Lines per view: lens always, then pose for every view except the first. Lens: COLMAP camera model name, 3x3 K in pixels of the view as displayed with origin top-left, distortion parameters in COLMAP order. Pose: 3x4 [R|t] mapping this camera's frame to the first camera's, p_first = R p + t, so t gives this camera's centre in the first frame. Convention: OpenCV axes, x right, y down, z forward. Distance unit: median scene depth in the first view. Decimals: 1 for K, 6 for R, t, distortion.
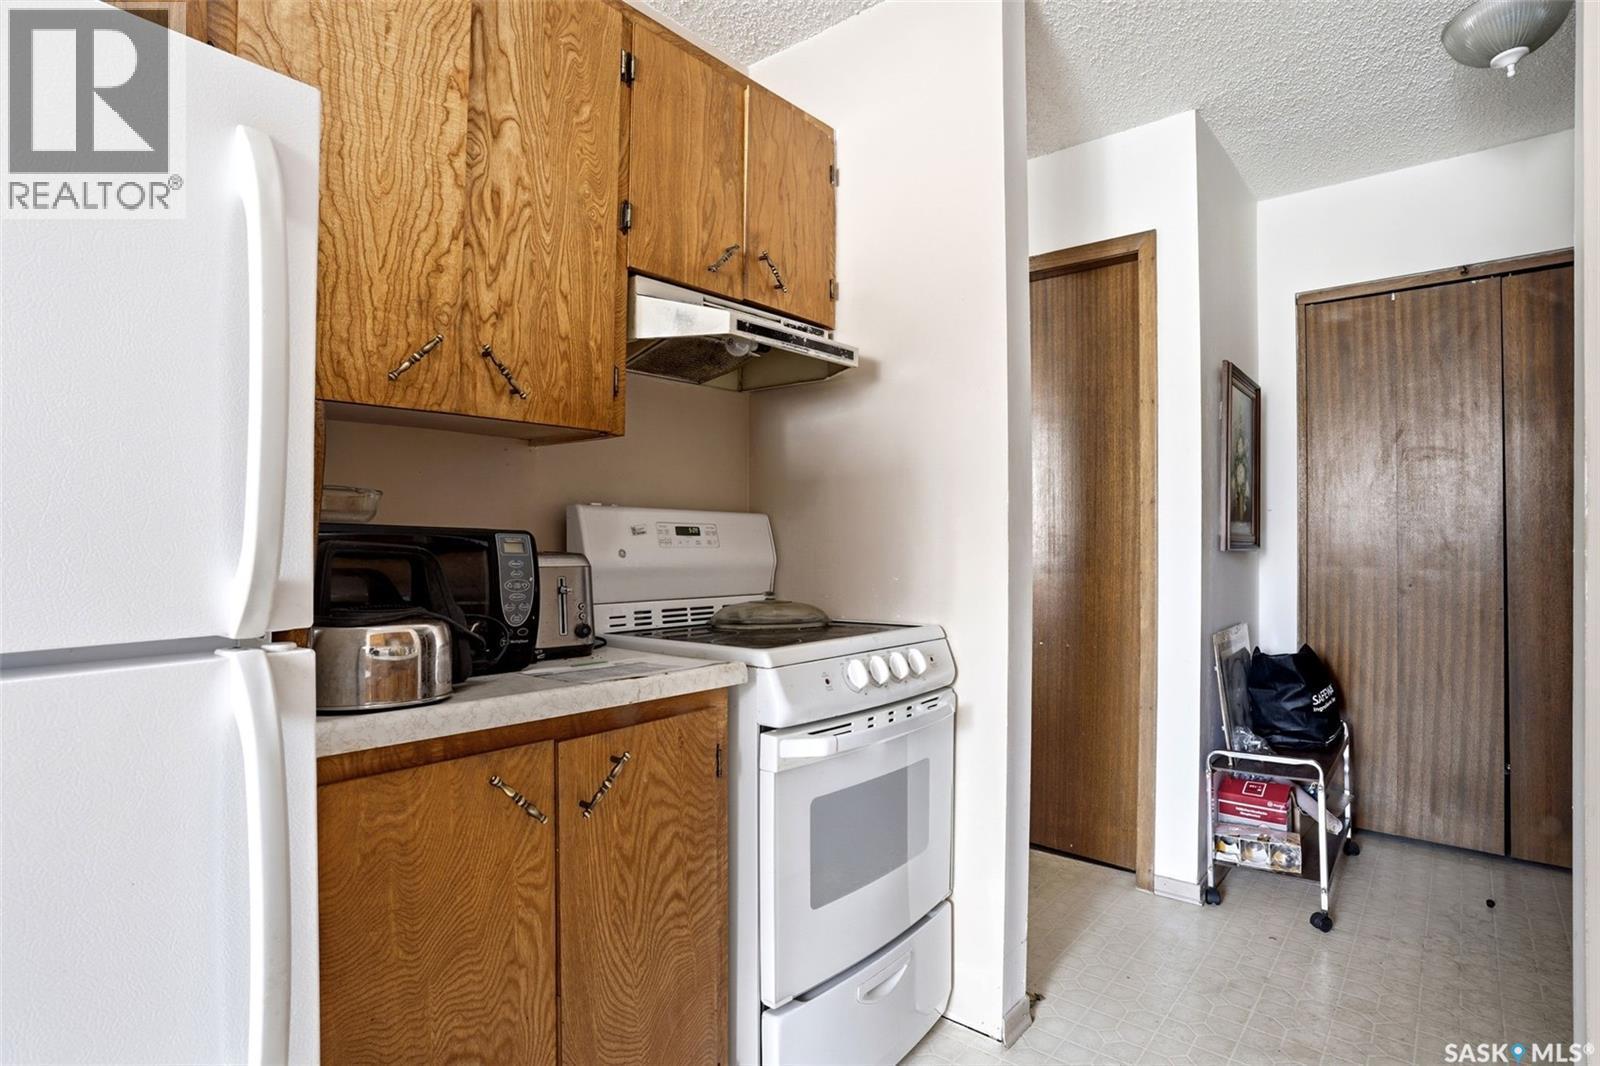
lens RADIAL K [[819.1, 0, 798.4], [0, 819.1, 527.2], [0, 0, 1]] dist [-0.017232, 0.002487]
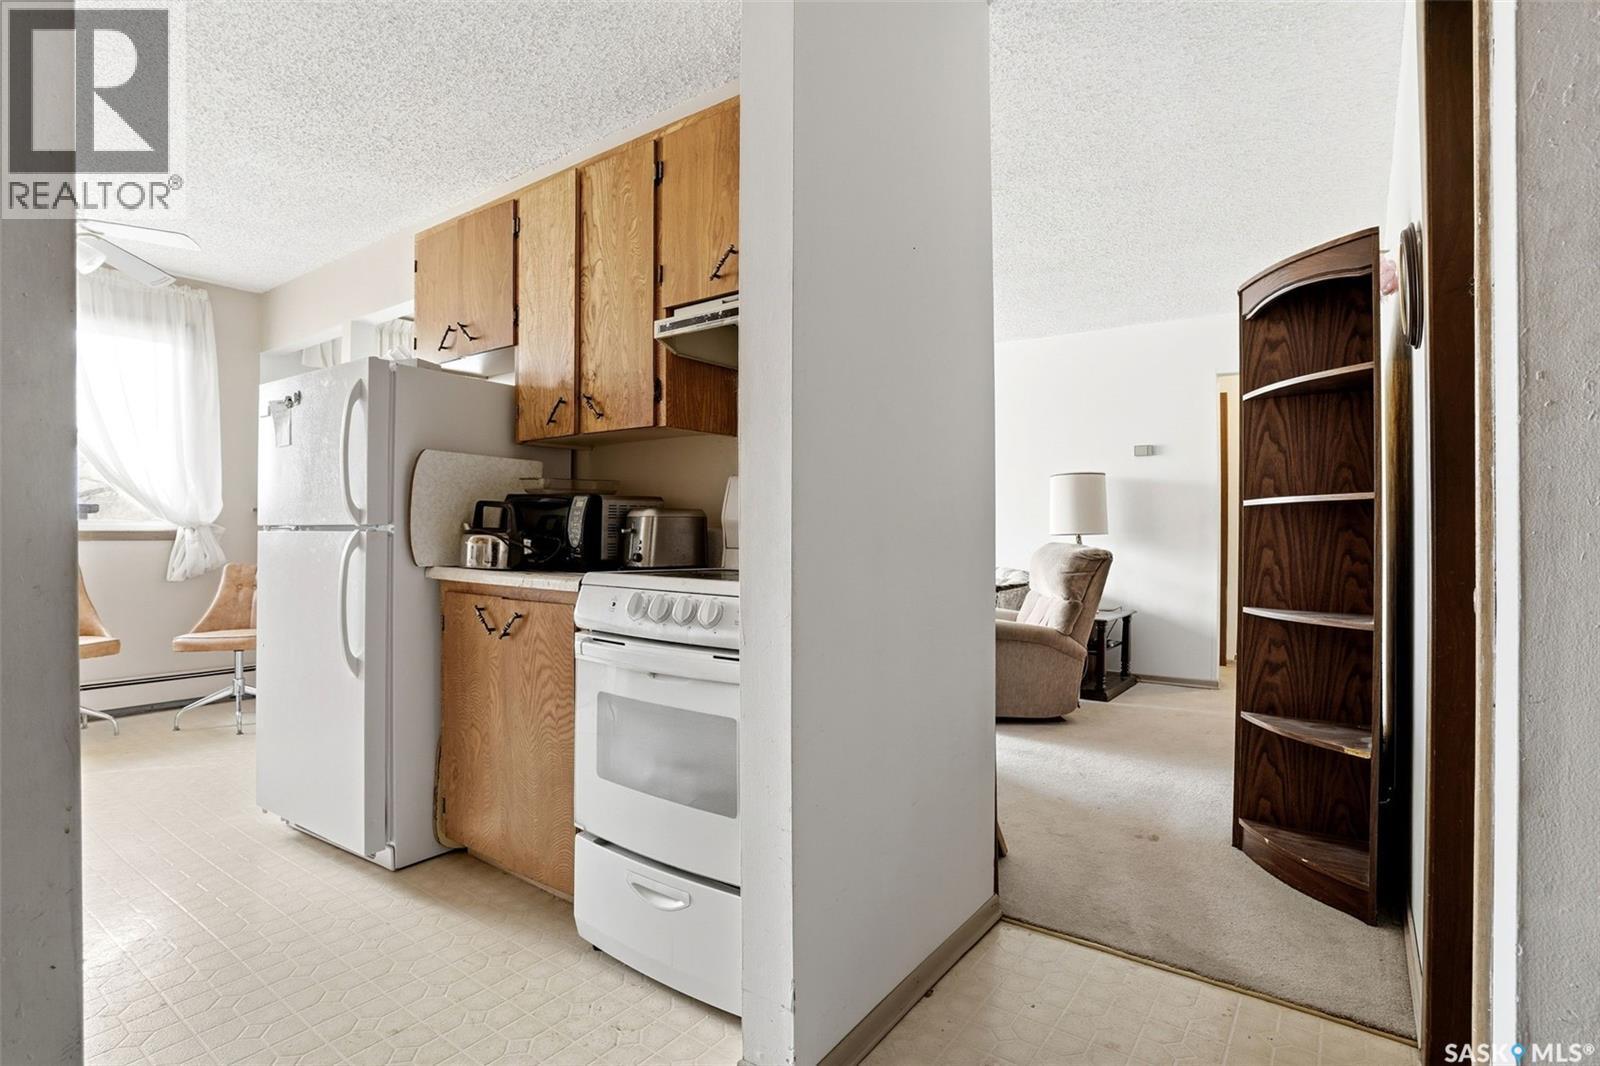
lens RADIAL K [[819.1, 0, 798.6], [0, 819.1, 528.0], [0, 0, 1]] dist [-0.017232, 0.002487]
pose [[0.056466, -0.007457, -0.998377, 1.134098], [0.003775, 0.999967, -0.007255, 0.071496], [0.998397, -0.003359, 0.056492, 1.058508]]
